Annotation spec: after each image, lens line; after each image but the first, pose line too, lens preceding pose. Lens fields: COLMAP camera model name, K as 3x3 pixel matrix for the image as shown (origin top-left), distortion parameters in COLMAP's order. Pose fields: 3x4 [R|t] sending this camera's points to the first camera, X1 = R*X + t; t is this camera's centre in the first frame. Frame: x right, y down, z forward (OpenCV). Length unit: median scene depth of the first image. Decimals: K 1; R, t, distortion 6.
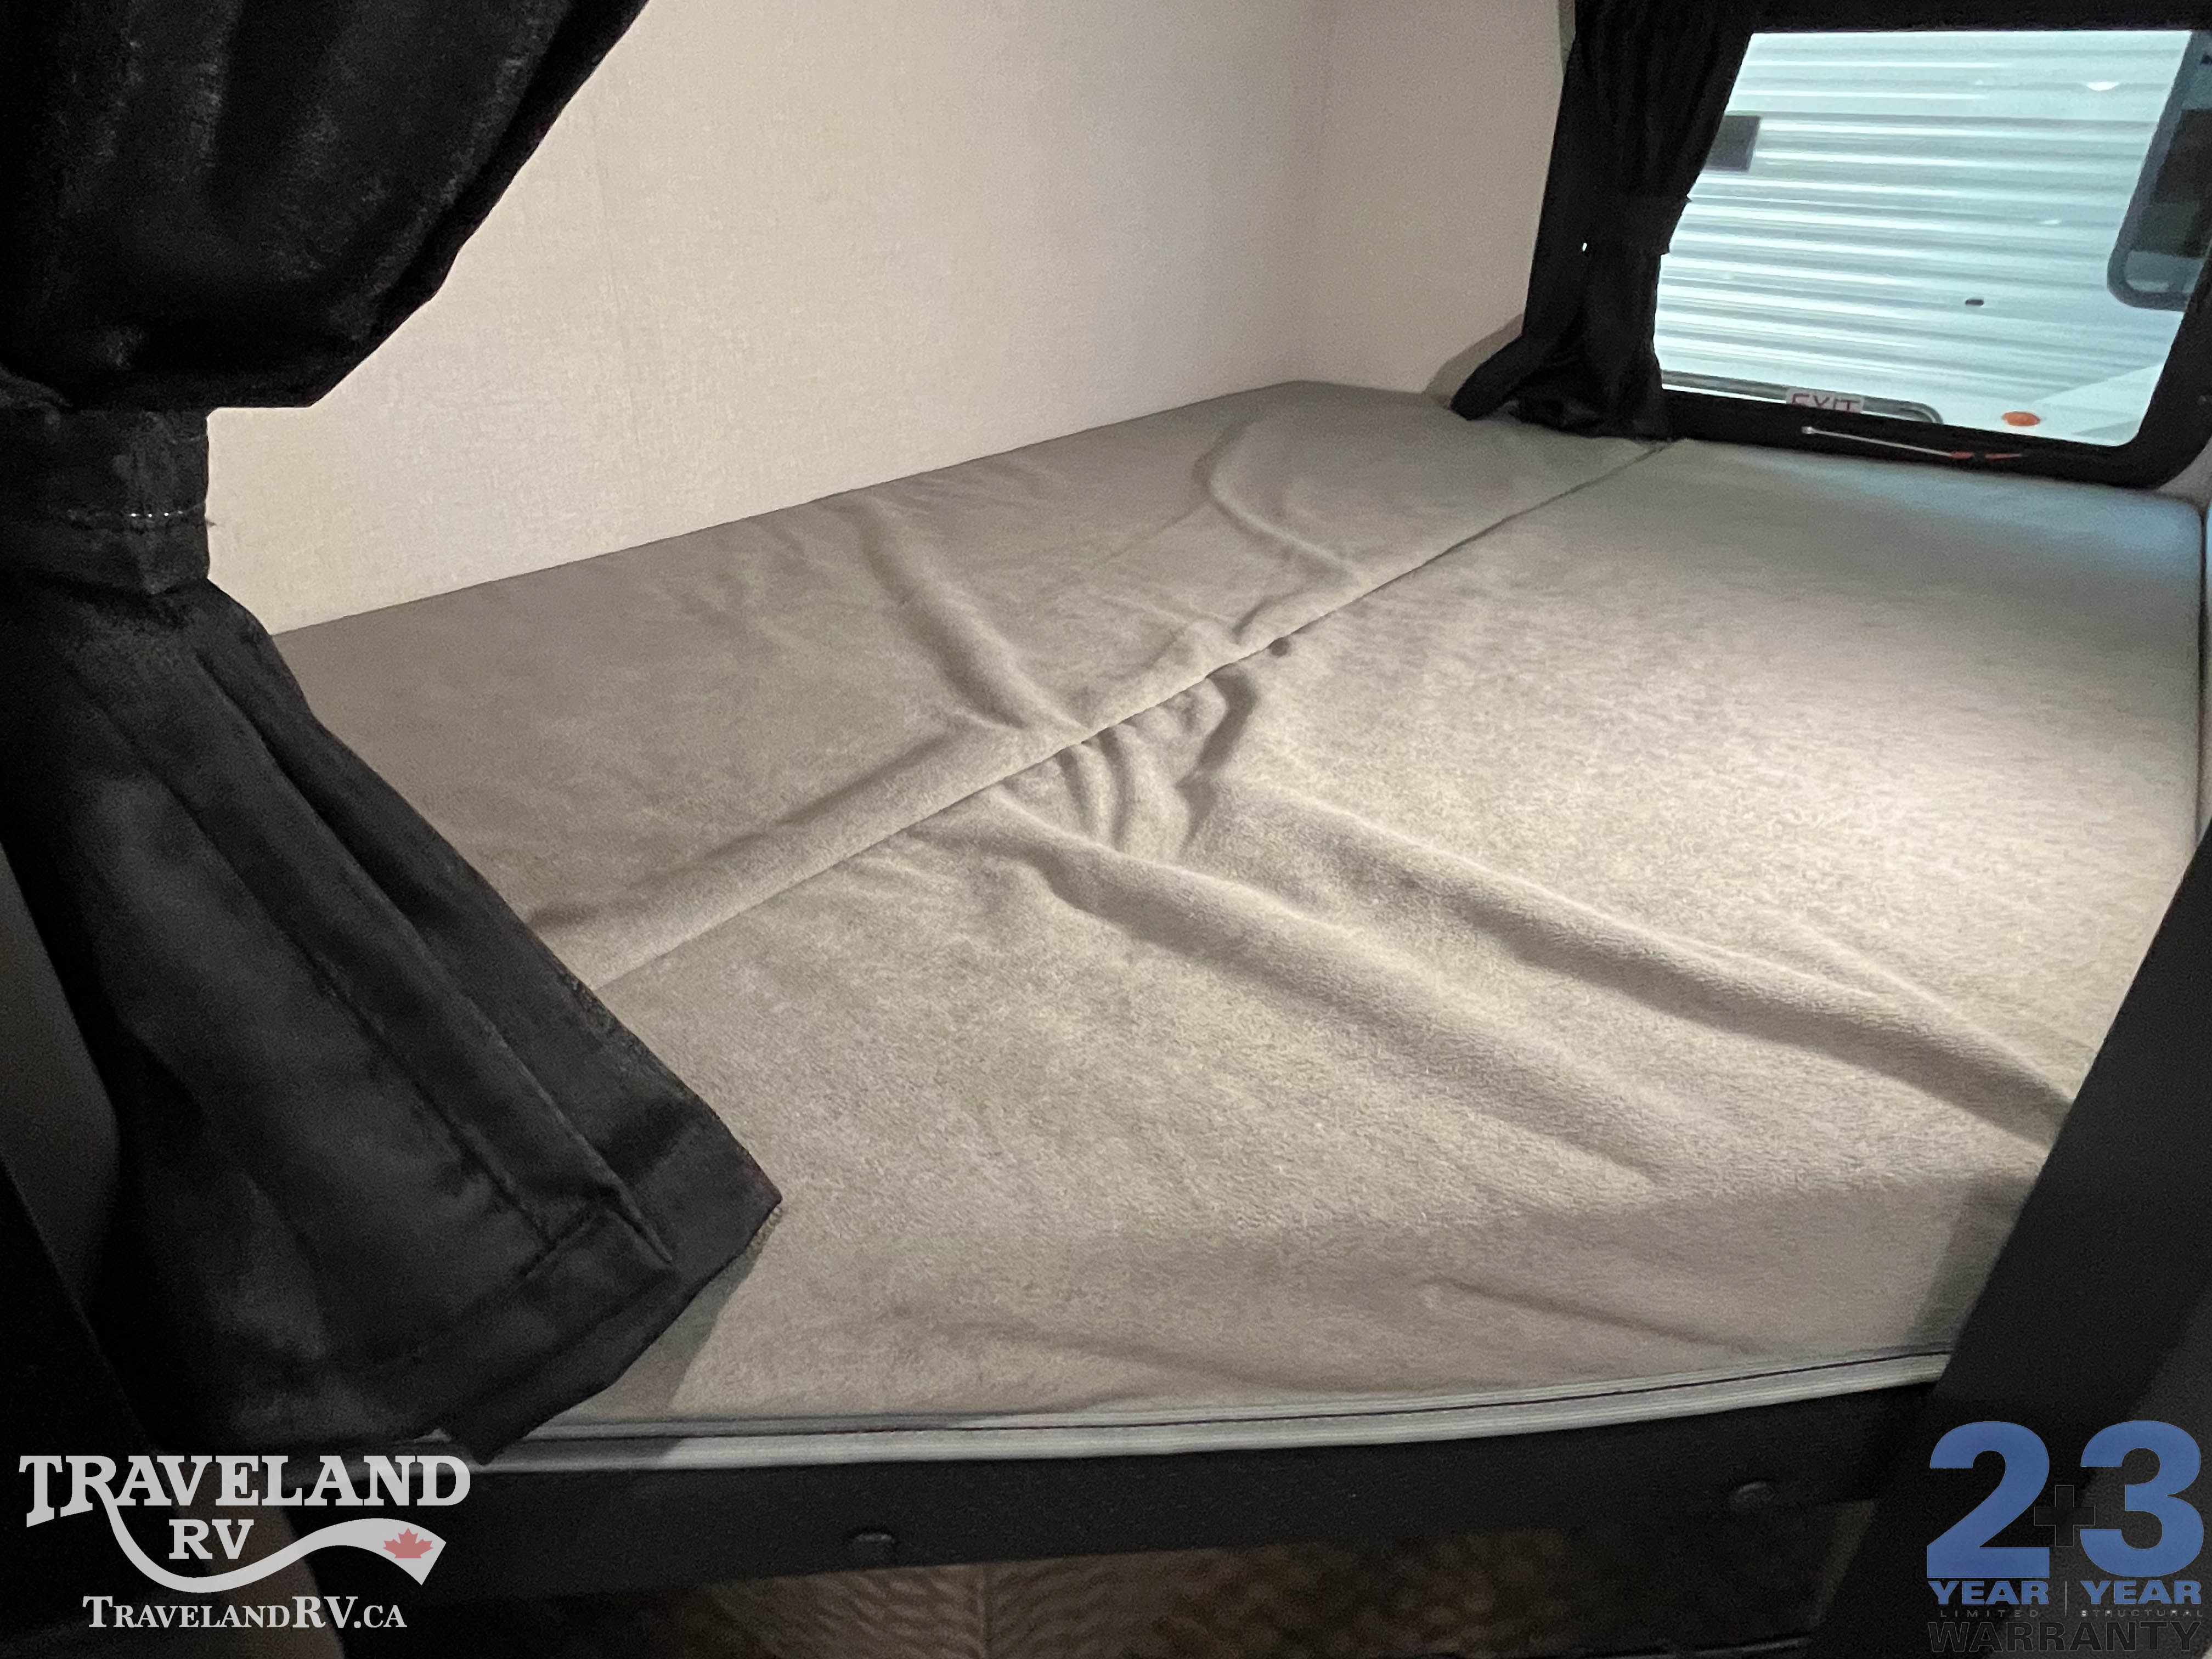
lens RADIAL K [[1321.3, 0, 1117.8], [0, 1321.3, 848.7], [0, 0, 1]] dist [-0.002987, -0.000549]
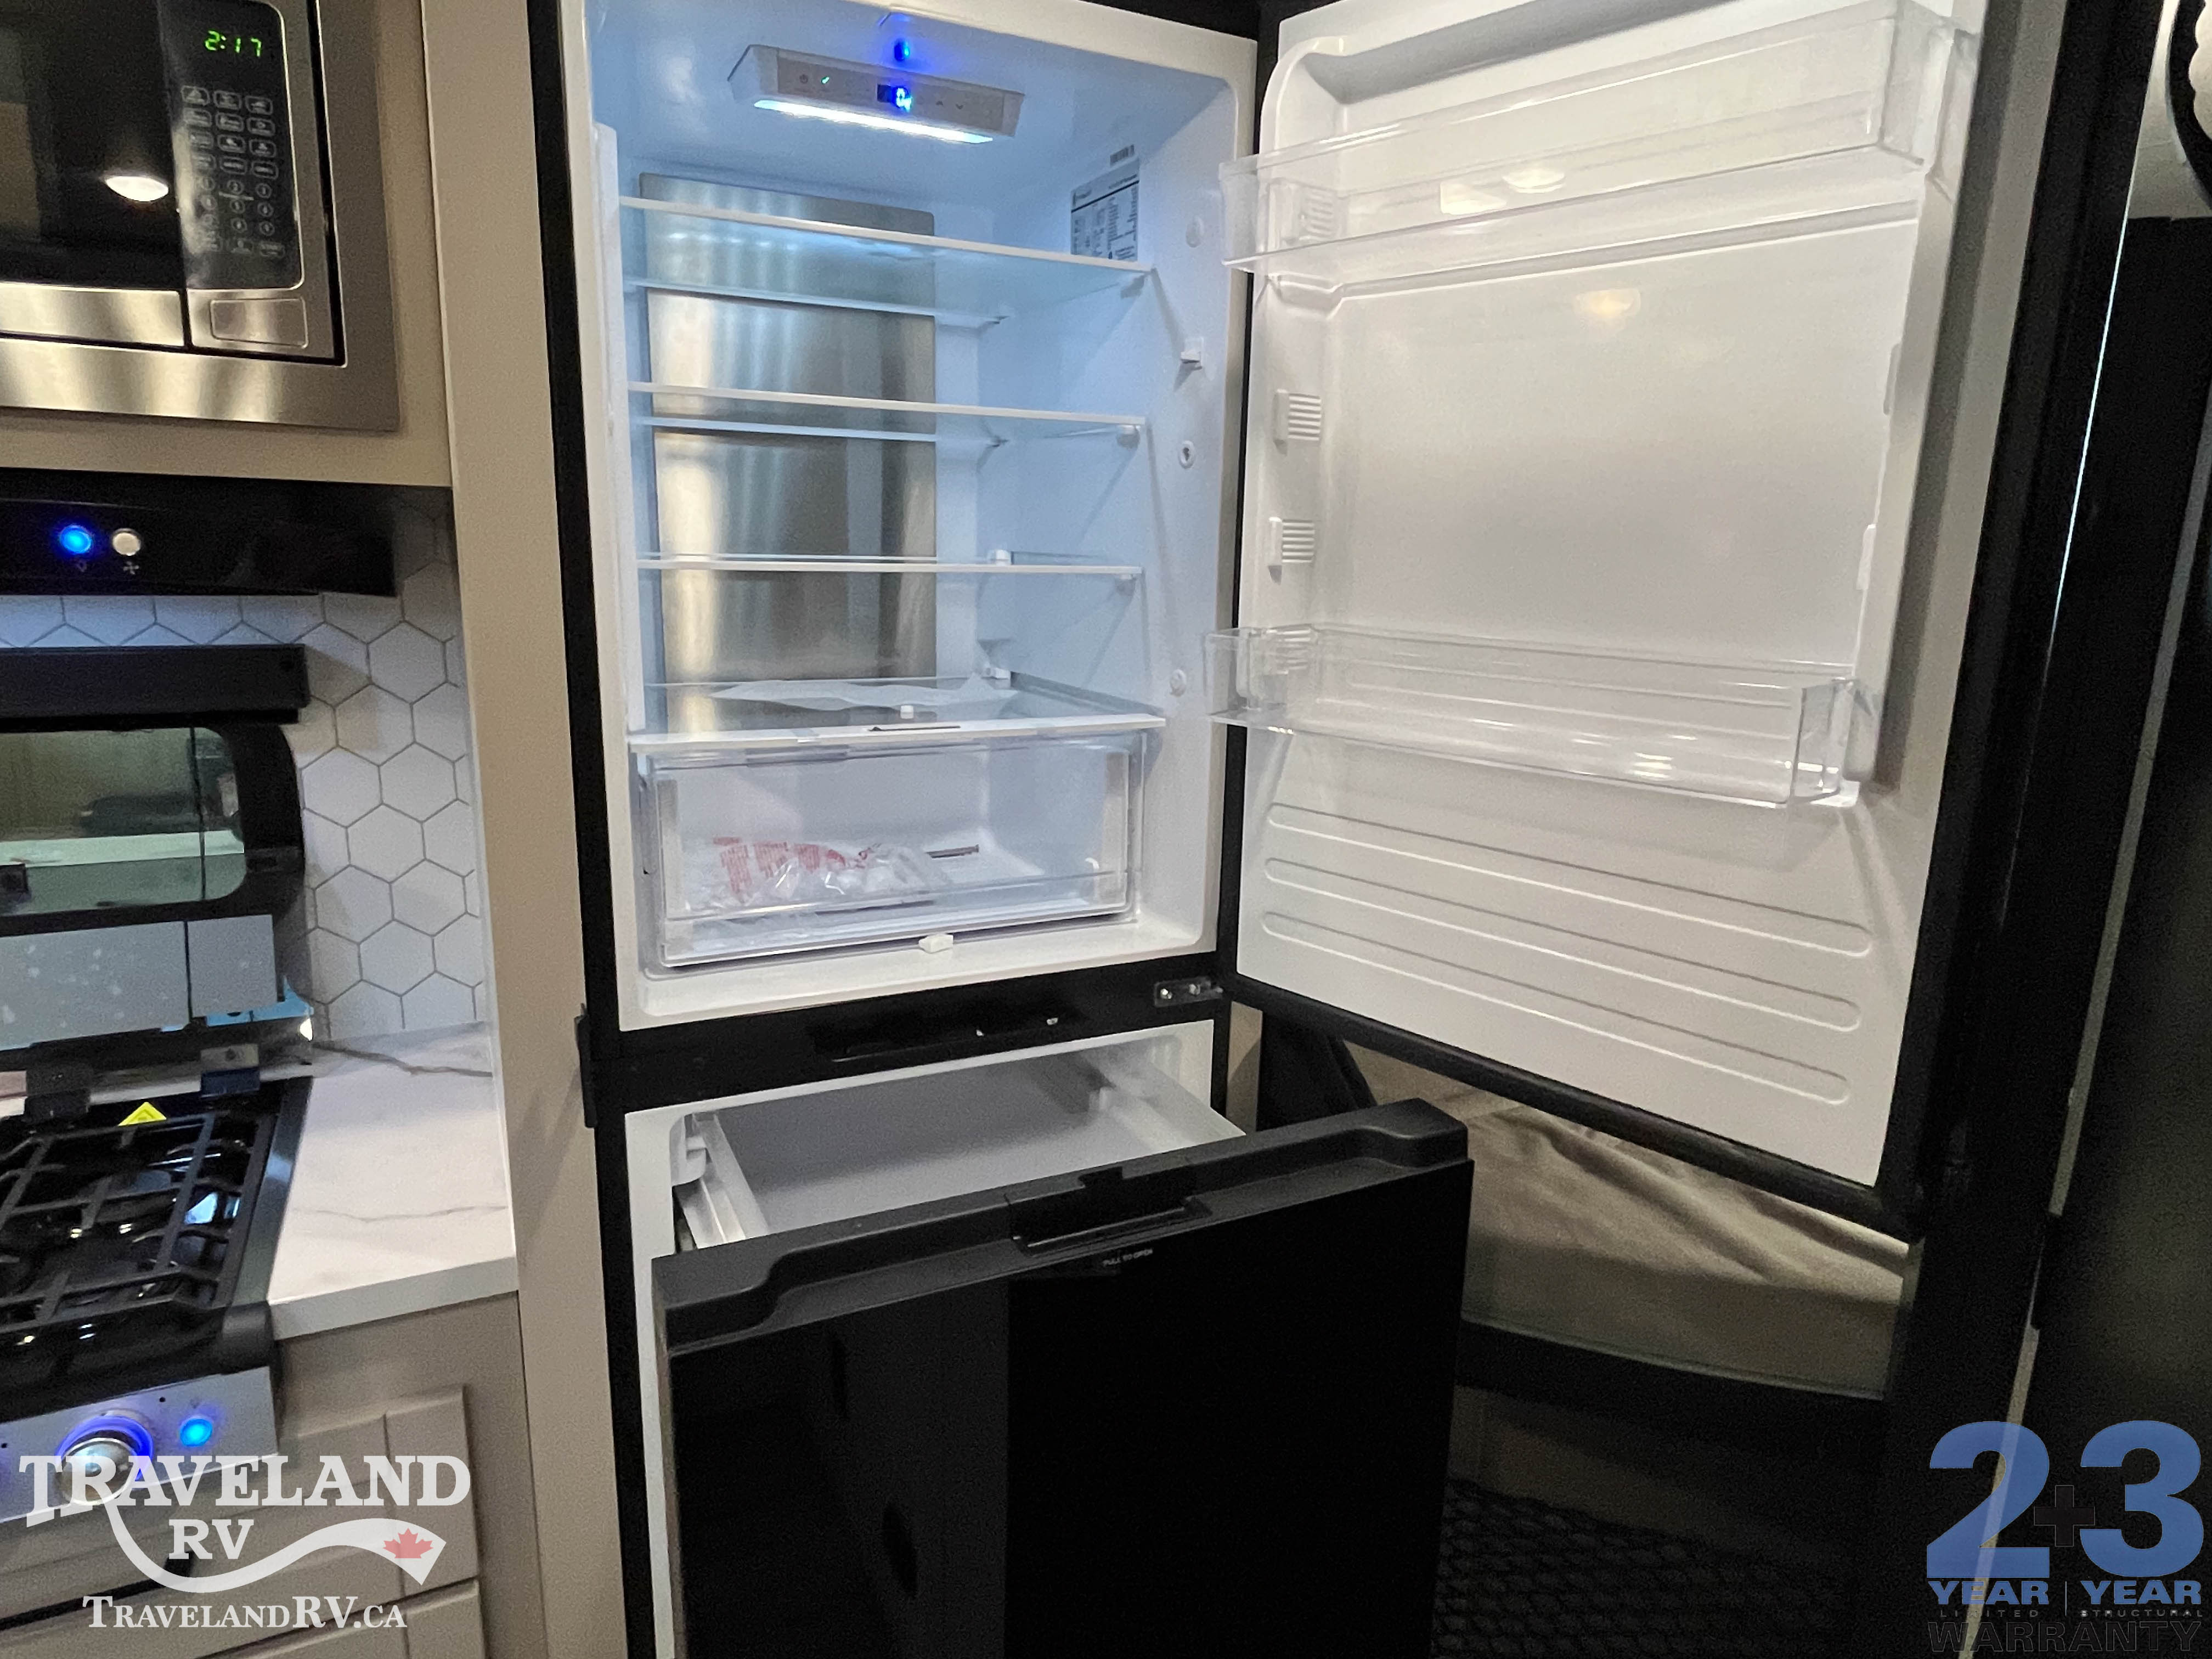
lens RADIAL K [[1321.3, 0, 1112.5], [0, 1321.3, 830.0], [0, 0, 1]] dist [-0.002987, -0.000549]
pose [[0.891457, 0.090245, -0.444027, 0.189802], [-0.217047, 0.945268, -0.243639, 0.187541], [0.397737, 0.313569, 0.862253, -1.168290]]
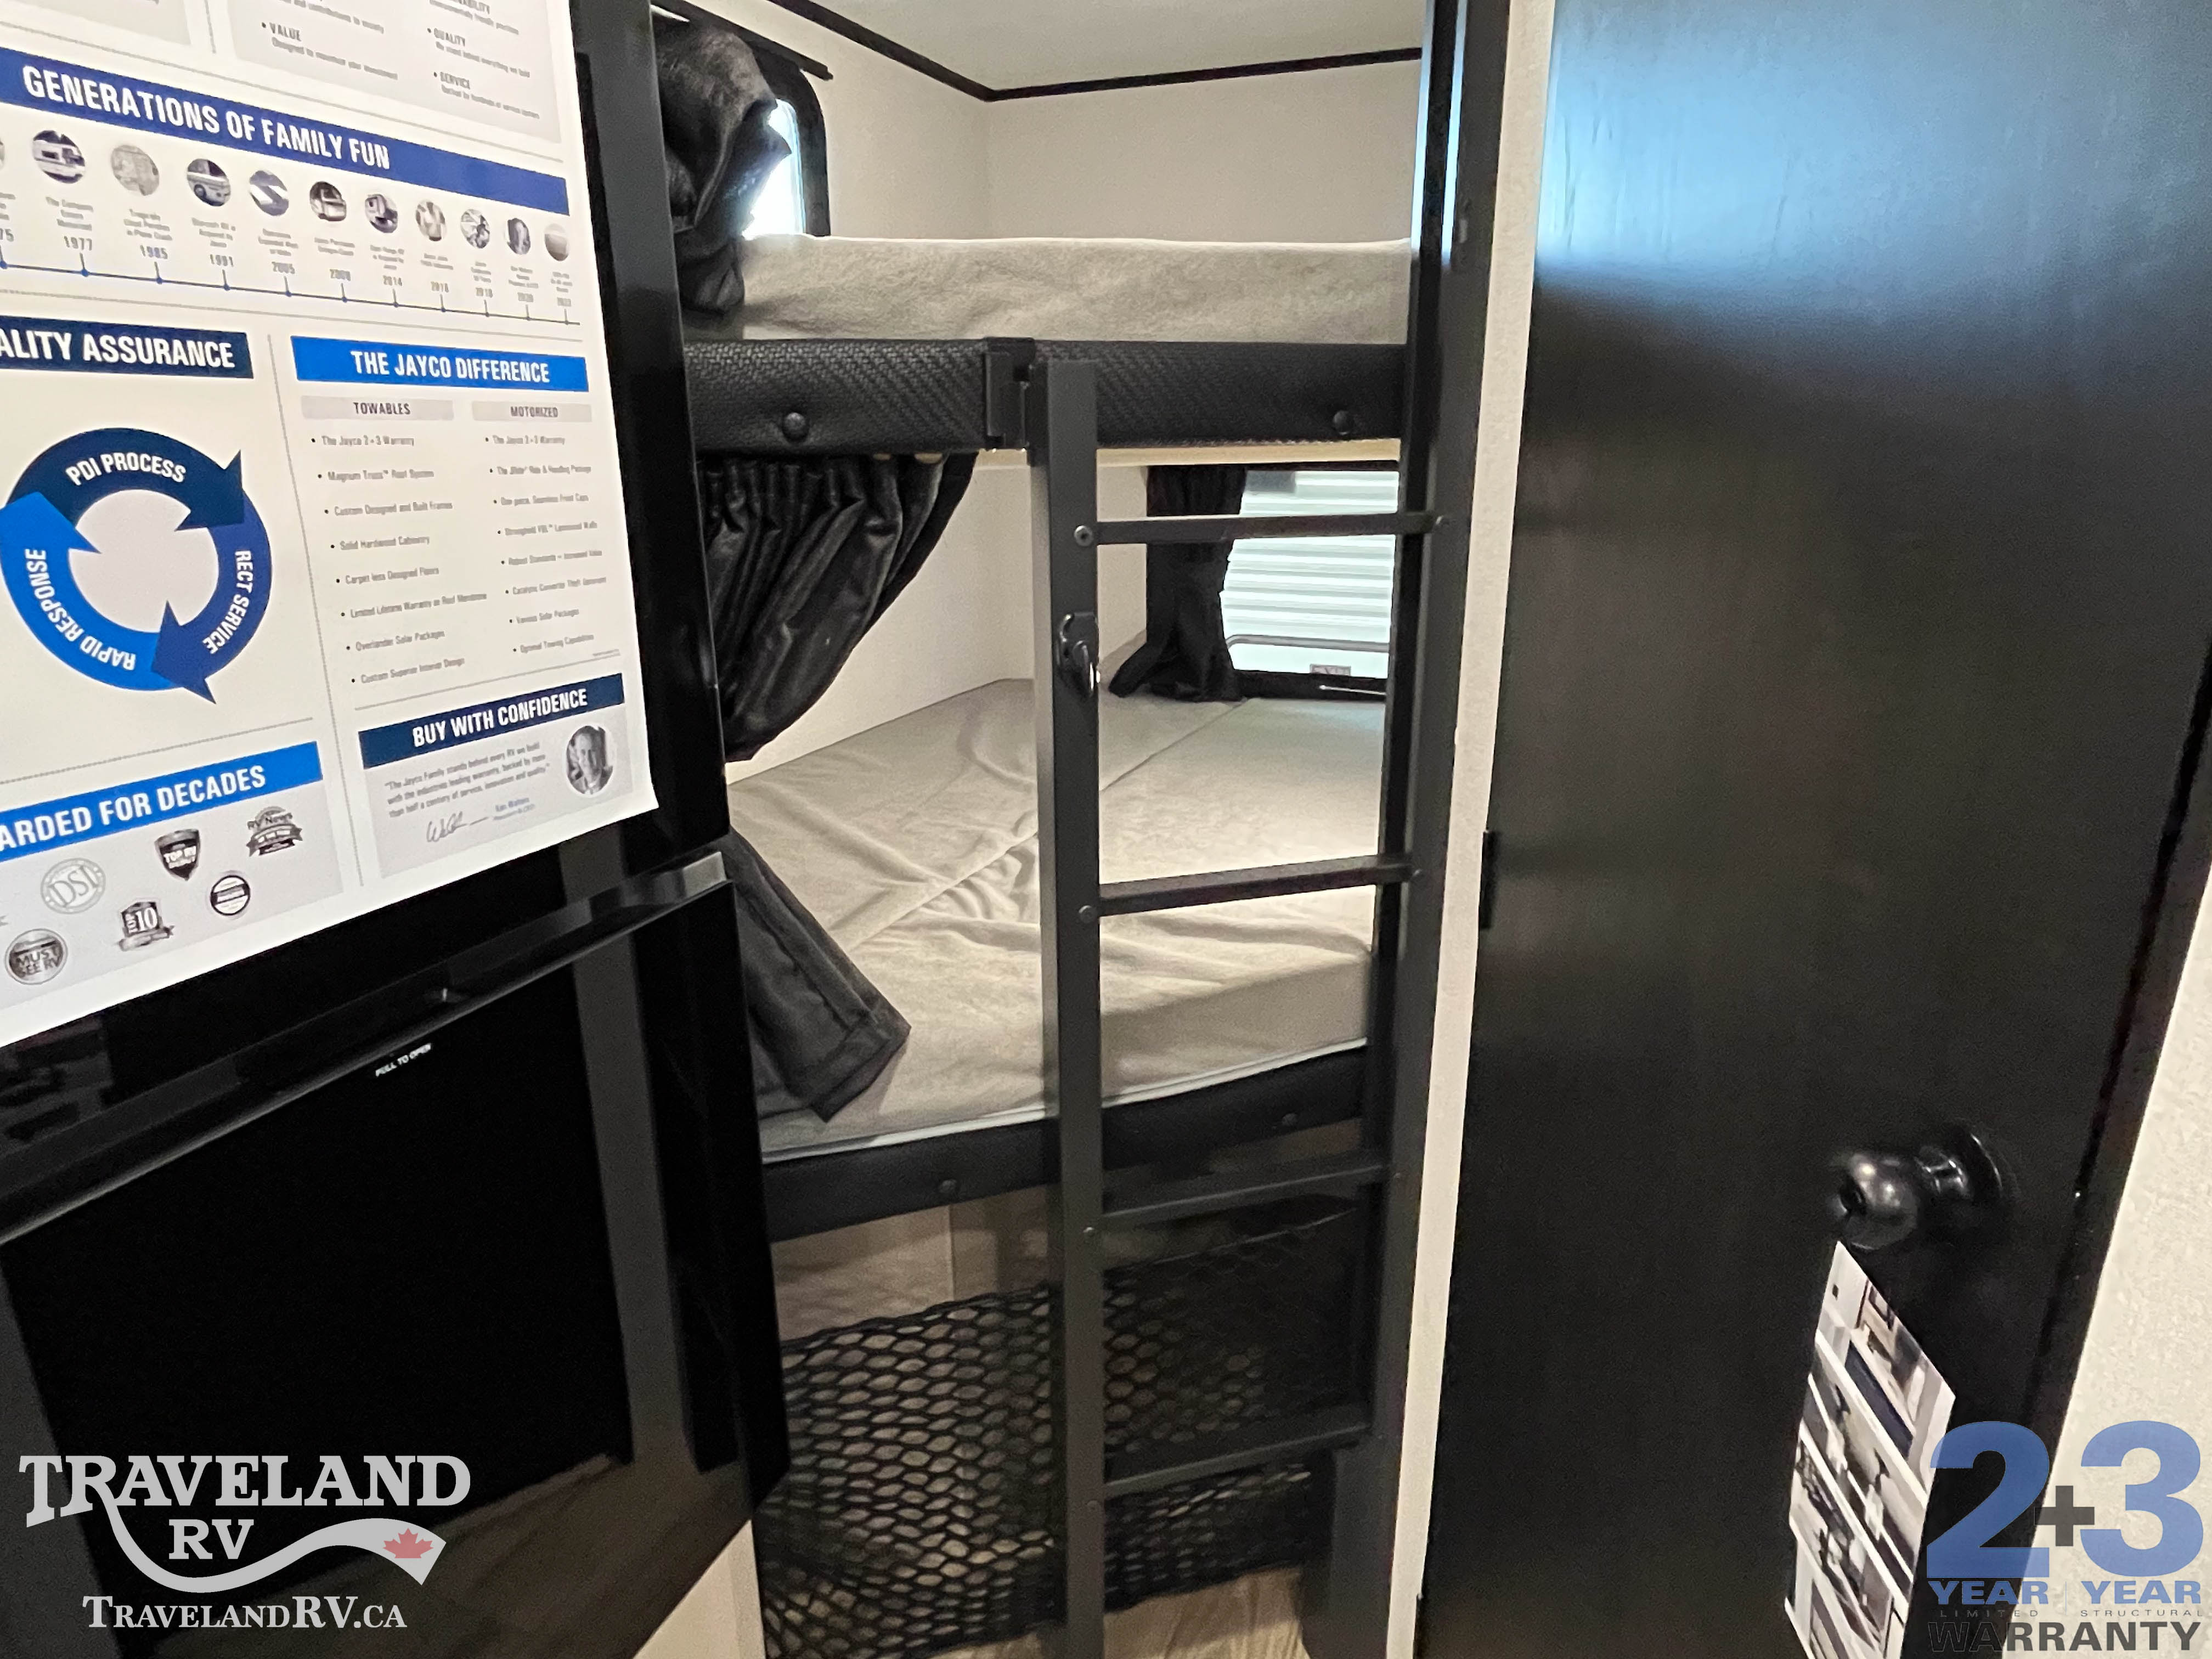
lens RADIAL K [[1321.3, 0, 1112.0], [0, 1321.3, 841.3], [0, 0, 1]] dist [-0.002987, -0.000549]
pose [[0.968706, -0.108598, 0.223191, -0.229639], [0.149765, 0.972808, -0.176676, 0.237027], [-0.197936, 0.204574, 0.958630, -0.953378]]
